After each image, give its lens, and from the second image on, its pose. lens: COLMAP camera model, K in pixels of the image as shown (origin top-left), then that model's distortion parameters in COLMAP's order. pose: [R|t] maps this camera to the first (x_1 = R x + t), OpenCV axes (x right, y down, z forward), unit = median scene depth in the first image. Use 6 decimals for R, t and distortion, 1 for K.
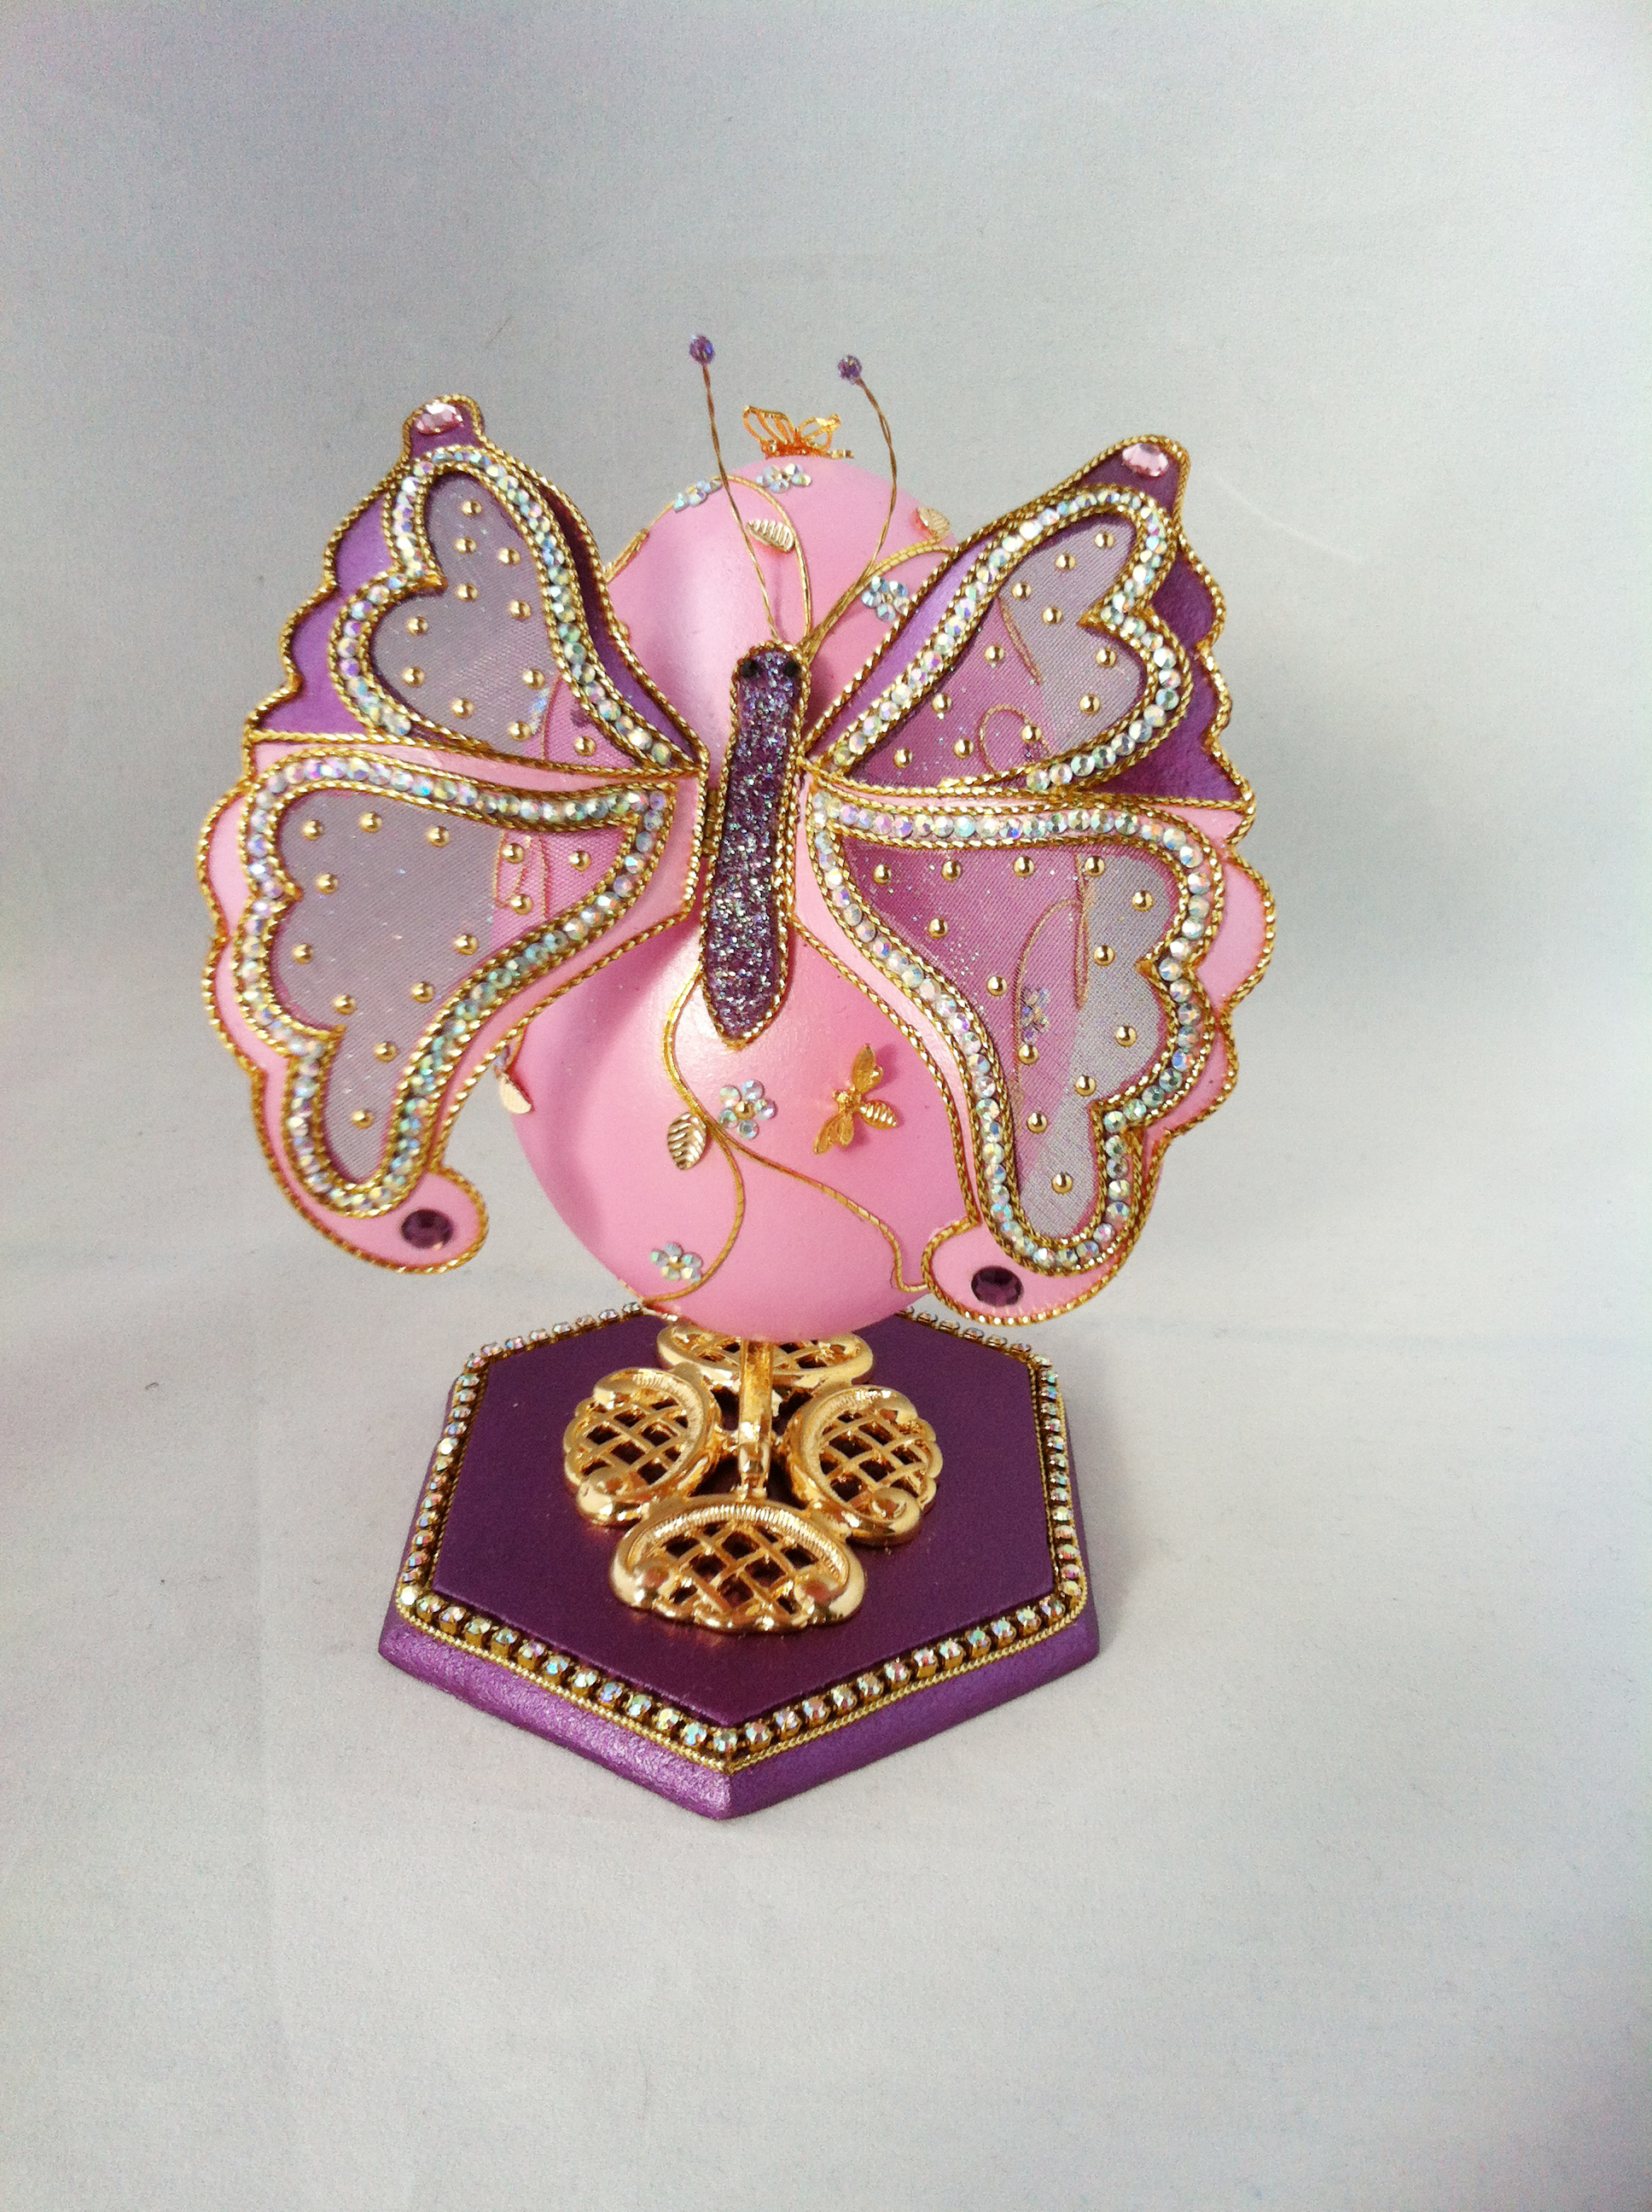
lens RADIAL K [[2294.2, 0, 826.0], [0, 2294.2, 1106.0], [0, 0, 1]] dist [0.009793, 0.016437]
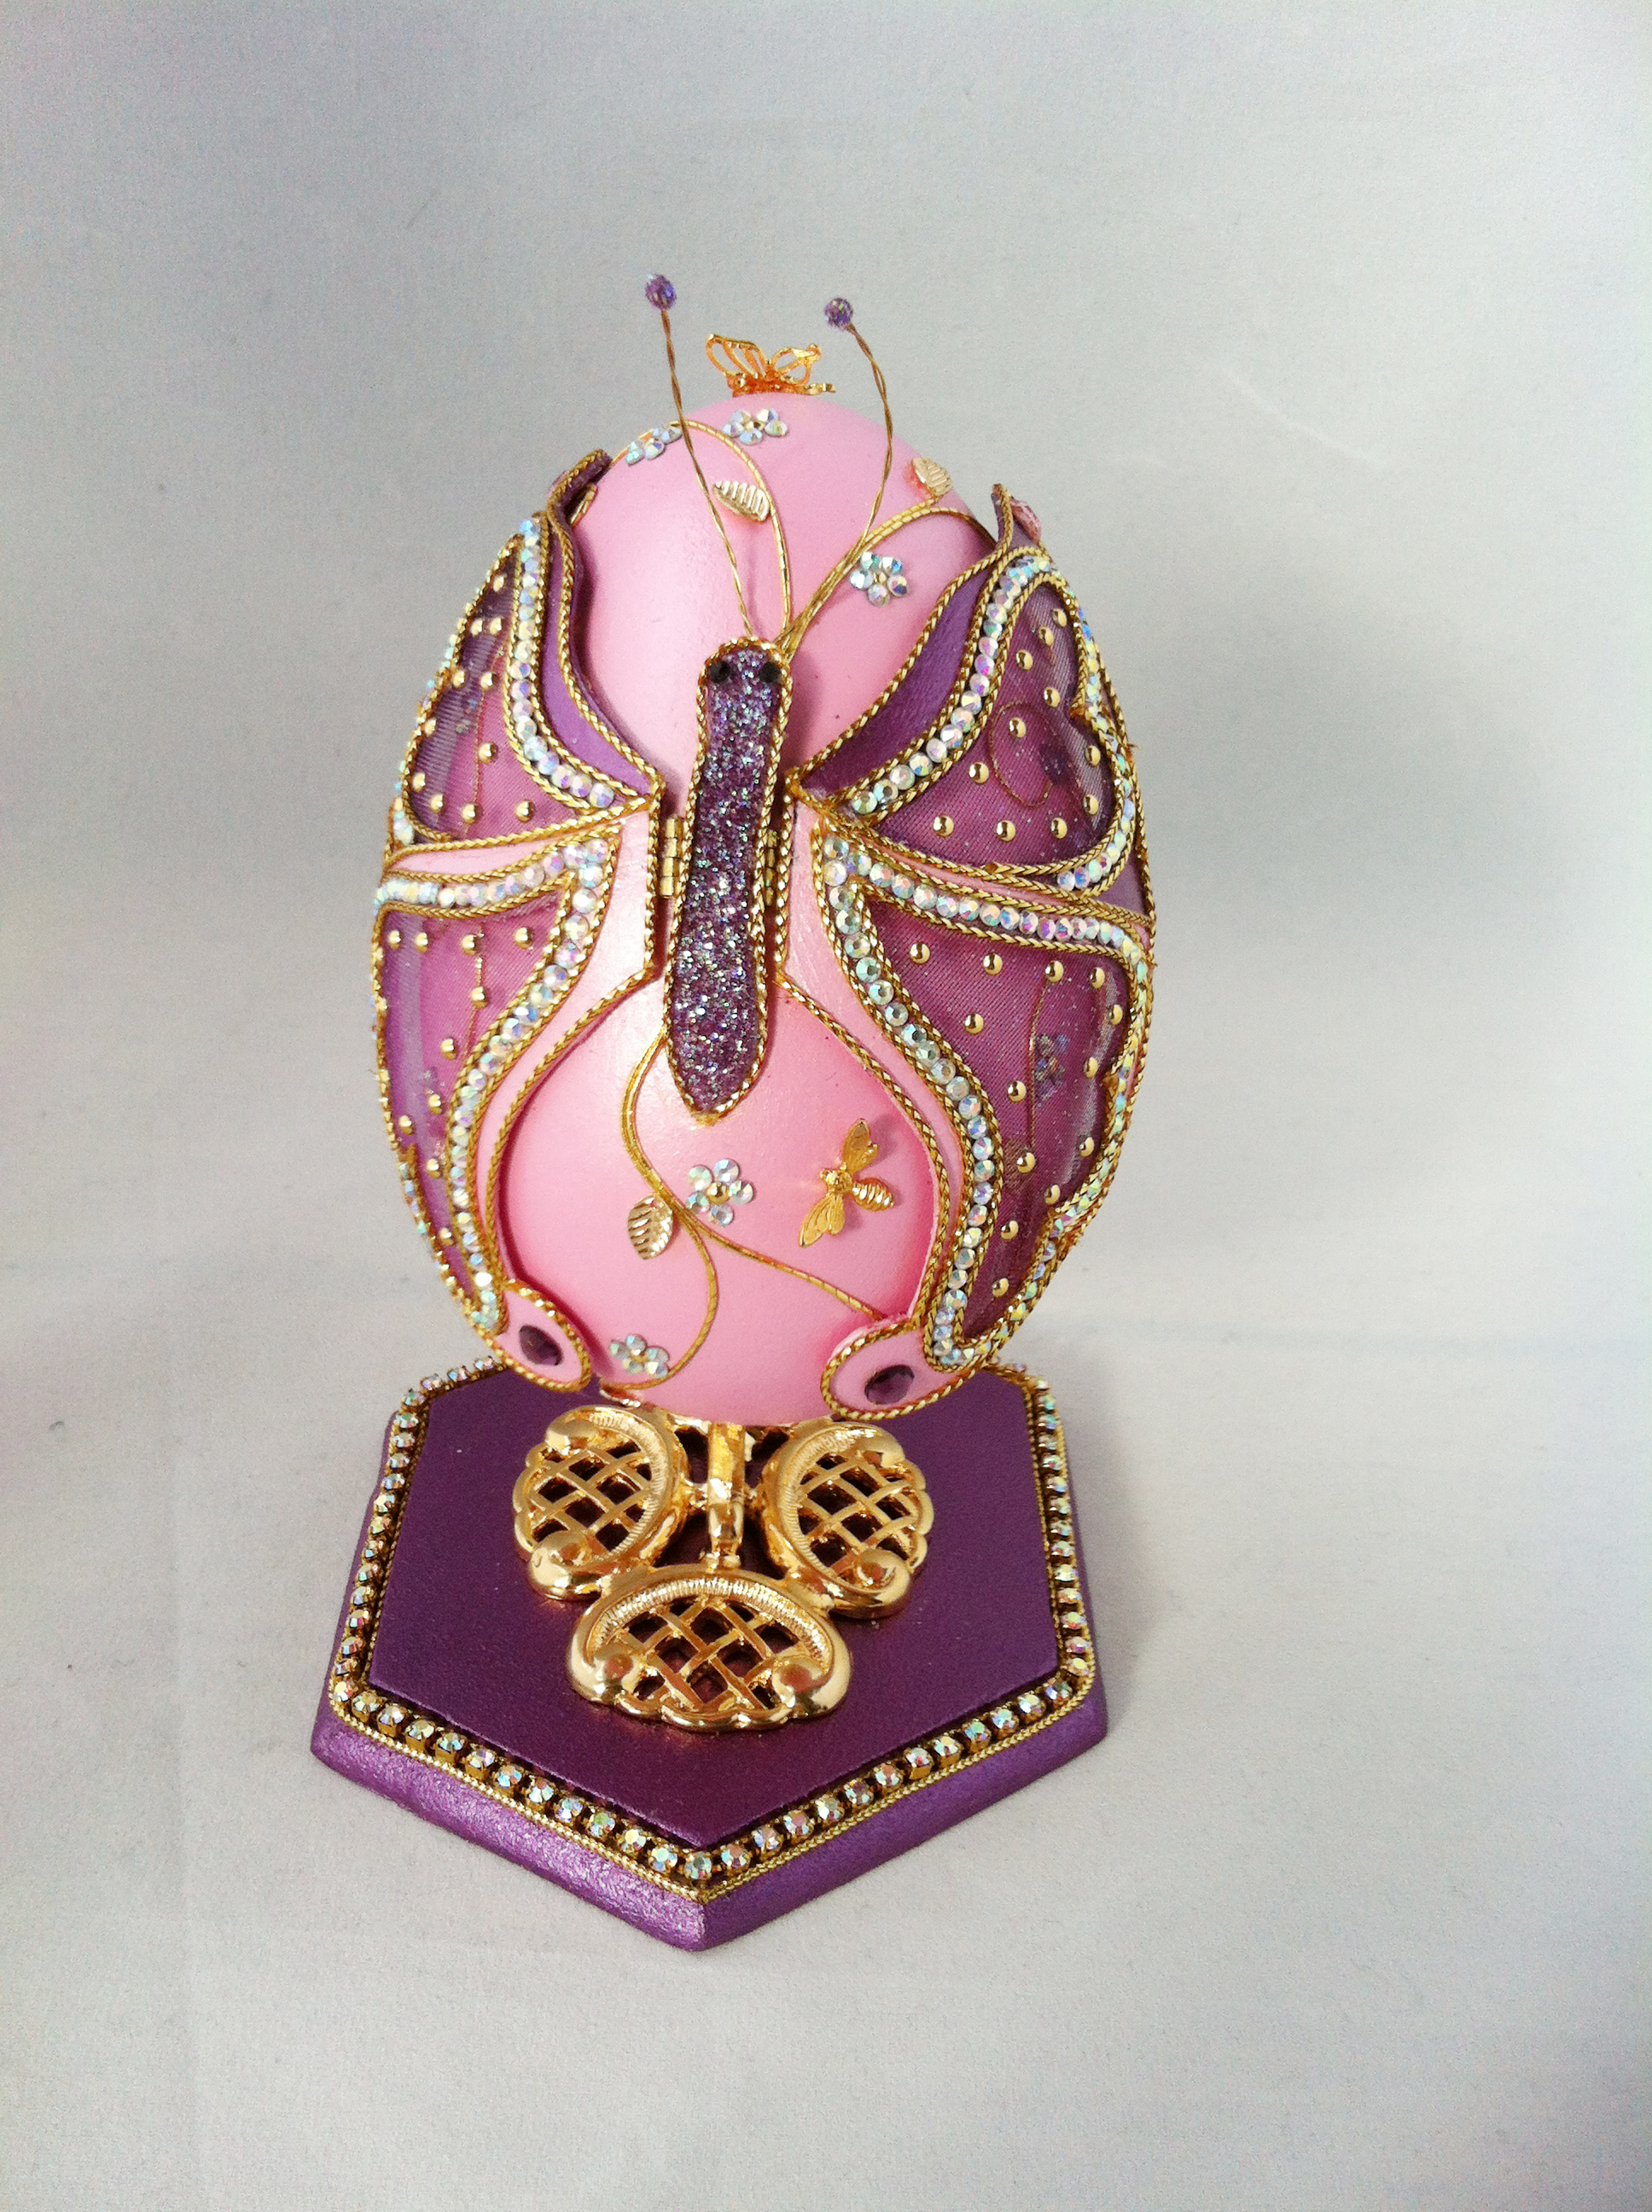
lens RADIAL K [[2271.8, 0, 826.0], [0, 2271.8, 1106.0], [0, 0, 1]] dist [-0.003038, -0.043436]
pose [[0.999719, -0.005101, 0.023130, -0.012933], [0.003129, 0.996417, 0.084516, -0.091929], [-0.023478, -0.084420, 0.996154, 0.137662]]
